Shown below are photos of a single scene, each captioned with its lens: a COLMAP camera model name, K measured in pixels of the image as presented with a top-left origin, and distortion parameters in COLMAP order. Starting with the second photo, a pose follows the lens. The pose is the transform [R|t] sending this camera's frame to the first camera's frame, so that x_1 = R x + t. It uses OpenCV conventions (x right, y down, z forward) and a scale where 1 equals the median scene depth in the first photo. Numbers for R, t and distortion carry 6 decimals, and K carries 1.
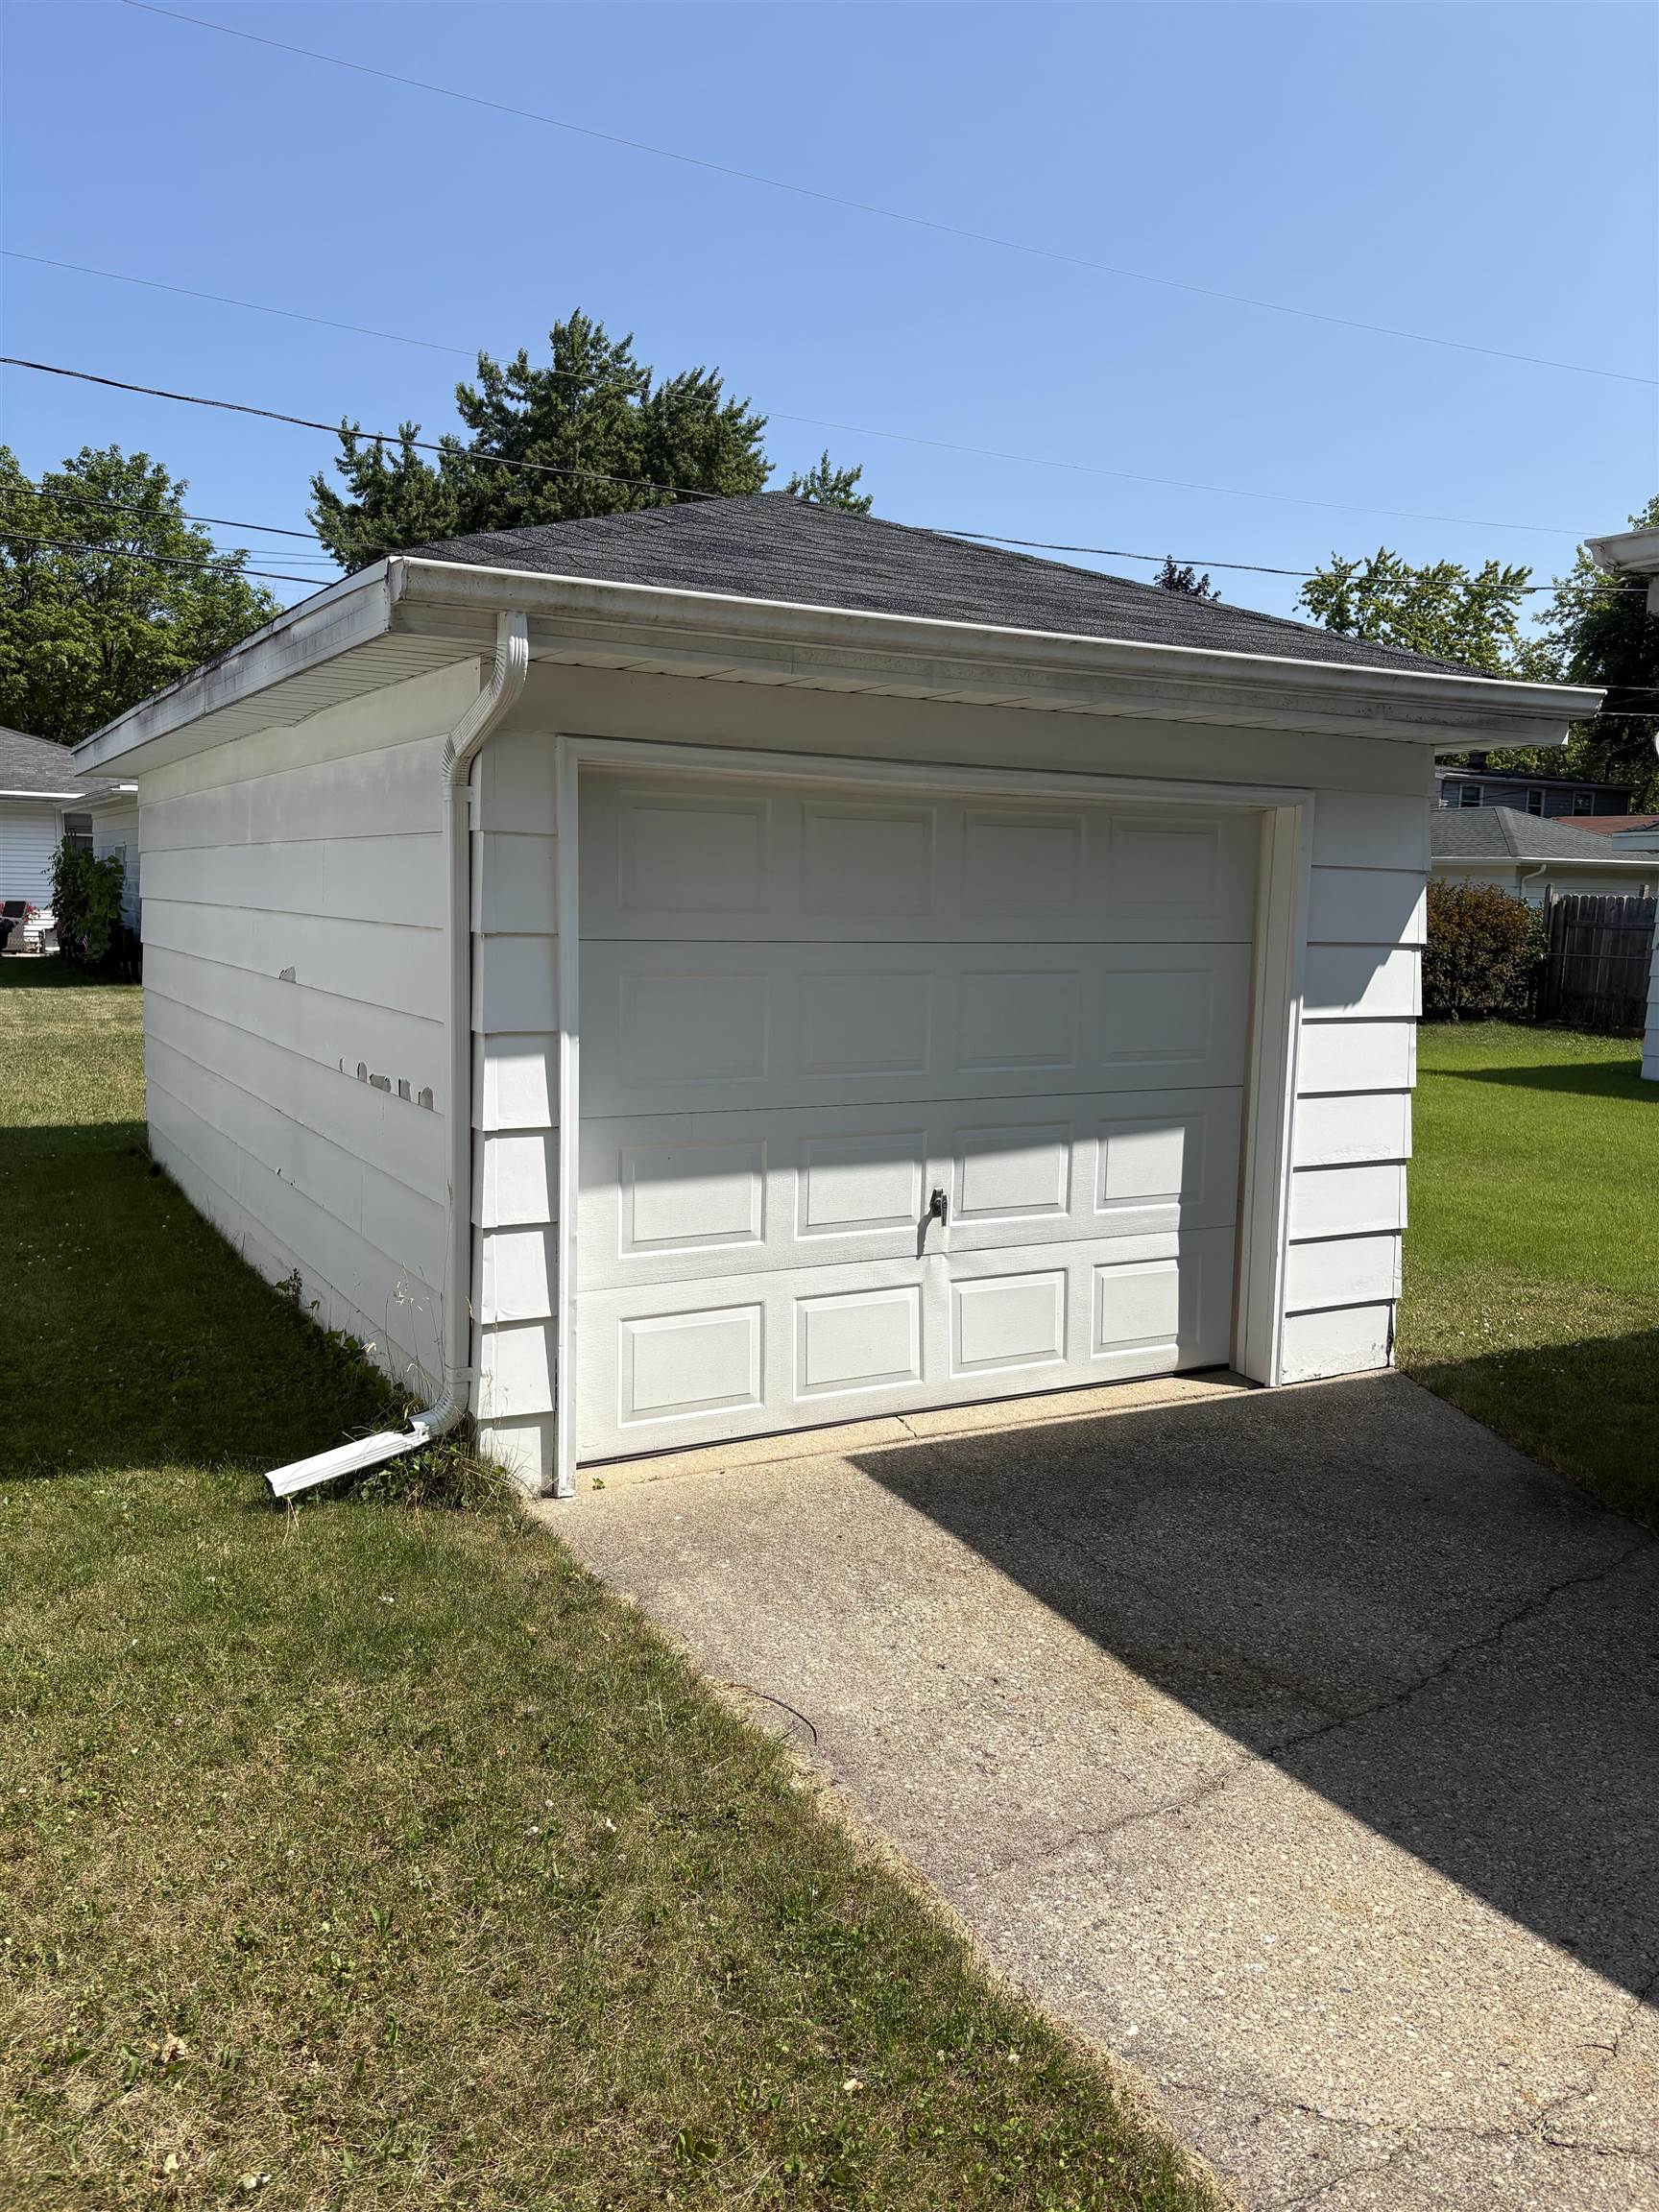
lens RADIAL K [[1667.3, 0, 827.6], [0, 1667.3, 1096.2], [0, 0, 1]] dist [0.000510, -0.002887]
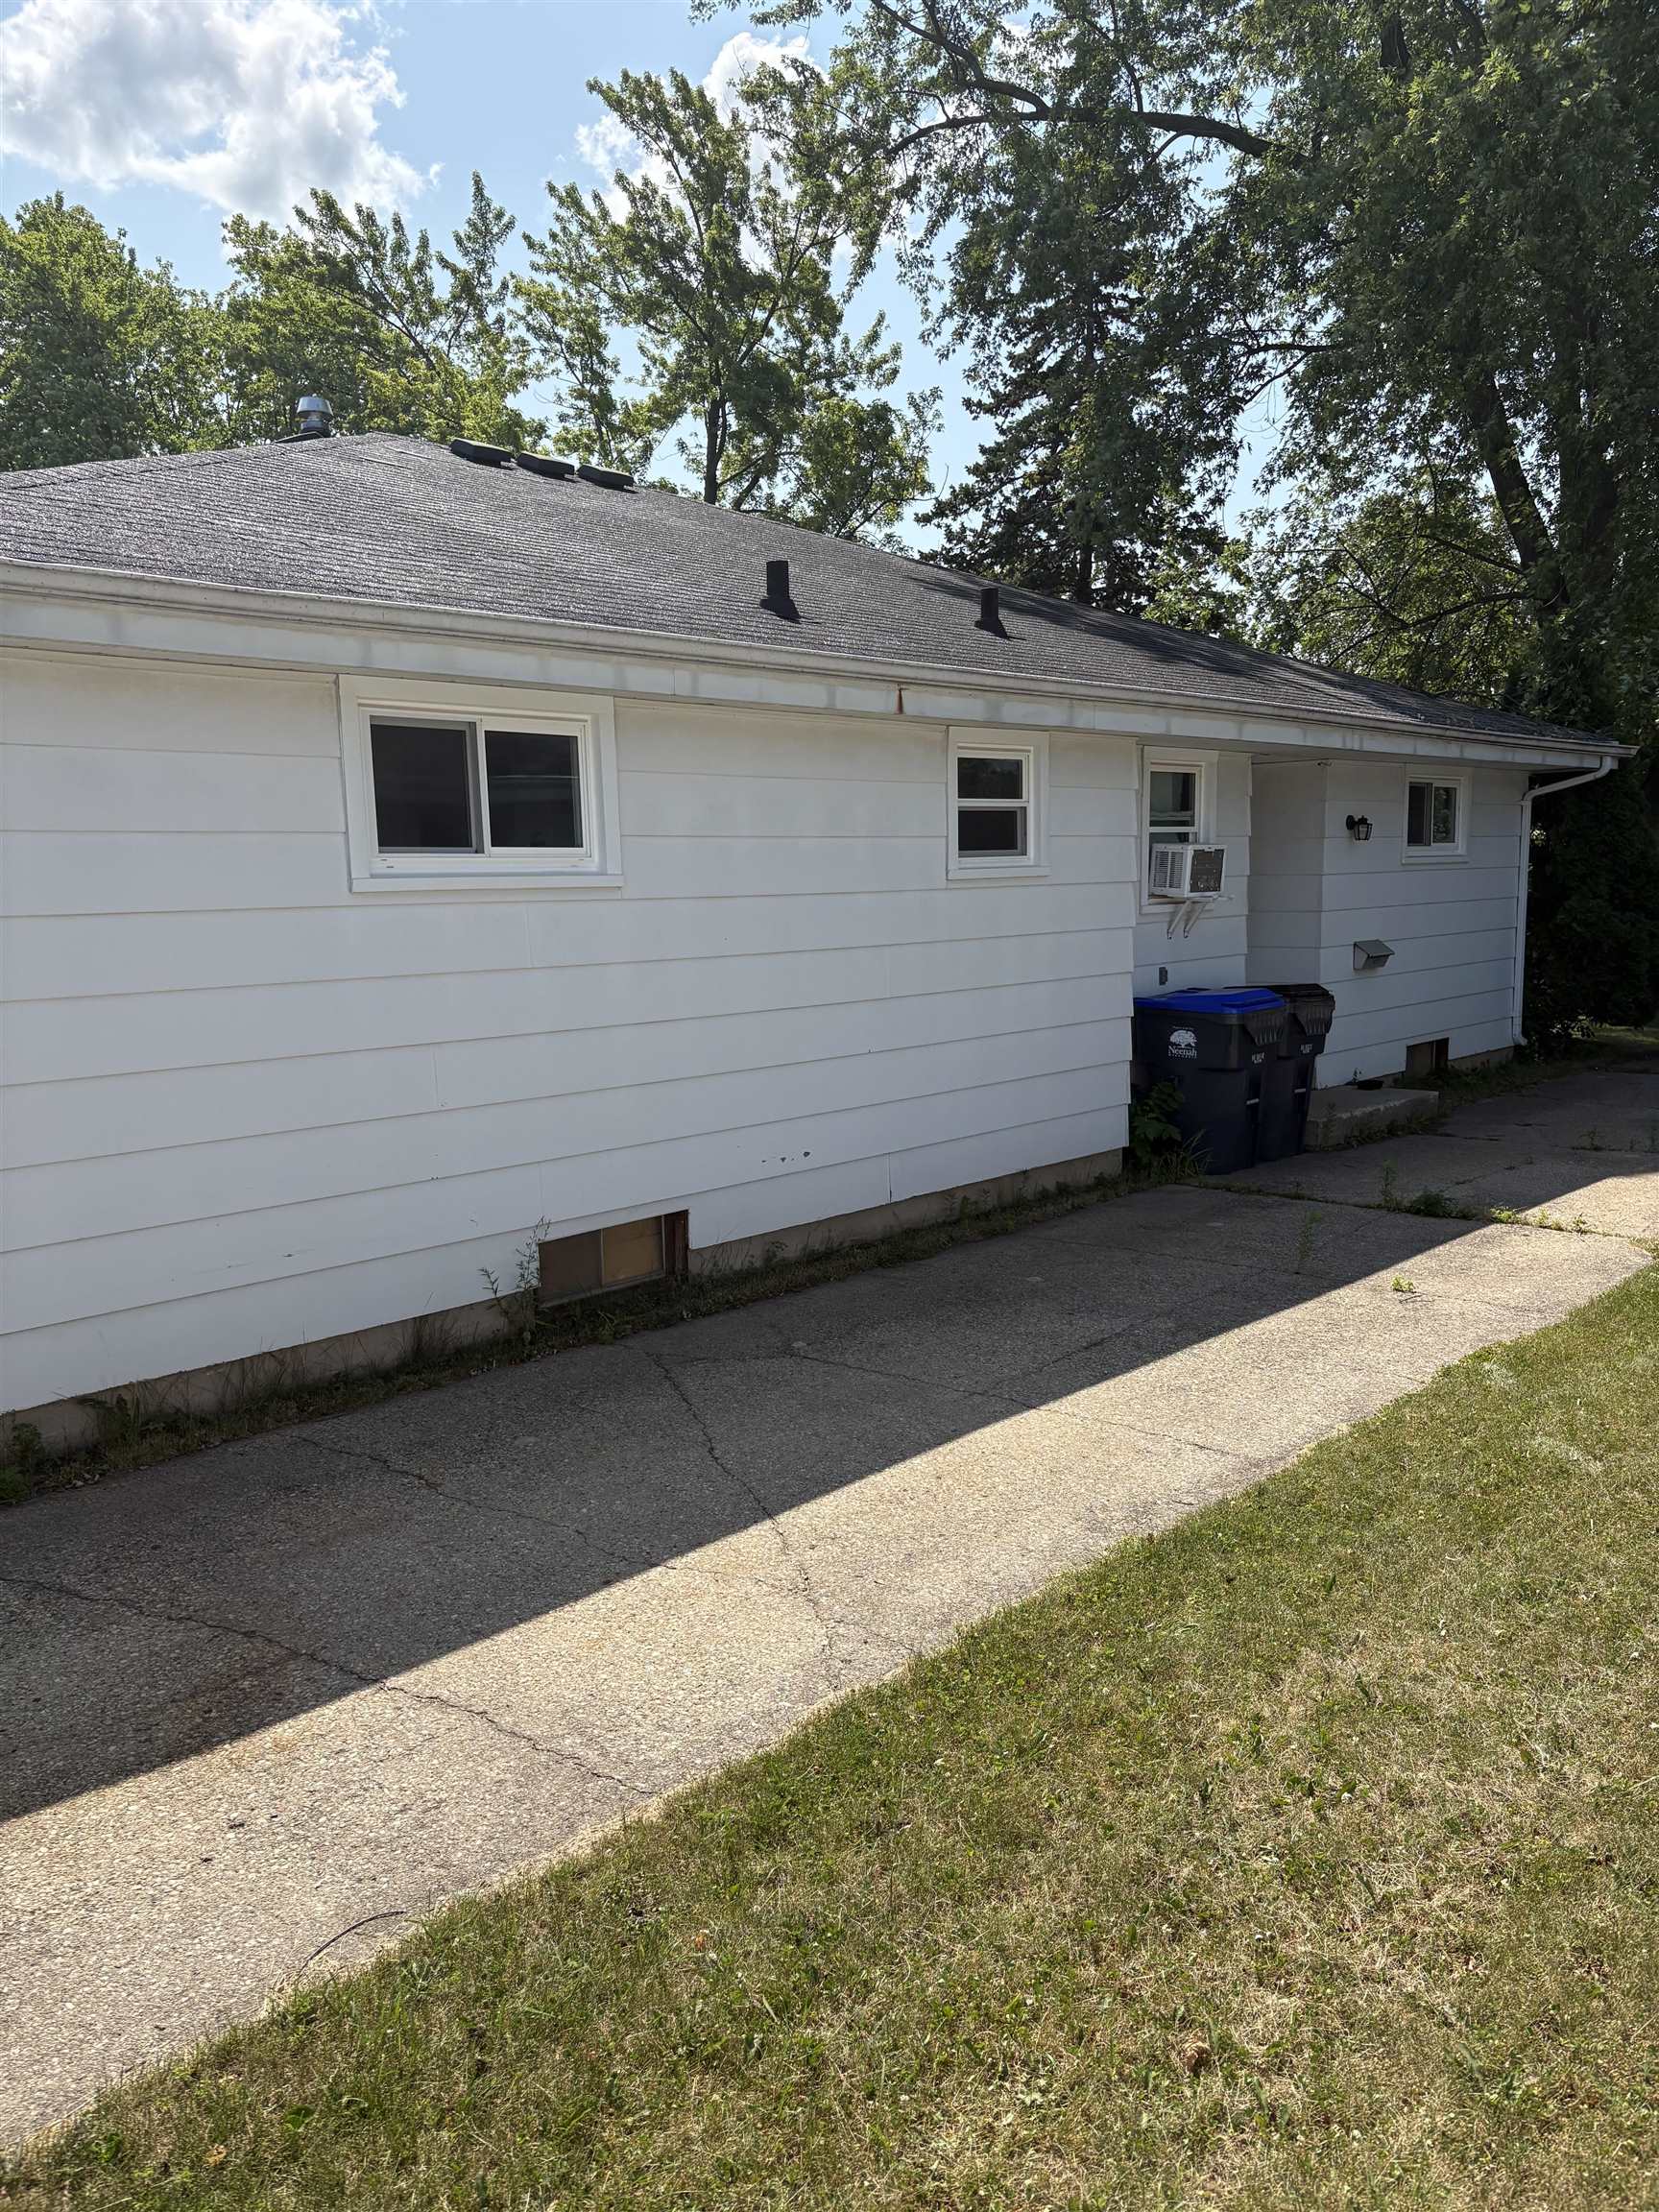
lens RADIAL K [[1667.3, 0, 829.7], [0, 1667.3, 1108.6], [0, 0, 1]] dist [0.000510, -0.002887]
pose [[-0.305881, -0.150742, 0.940060, -0.793788], [0.131161, 0.971300, 0.198429, -0.152253], [-0.942992, 0.183995, -0.277331, 0.923549]]
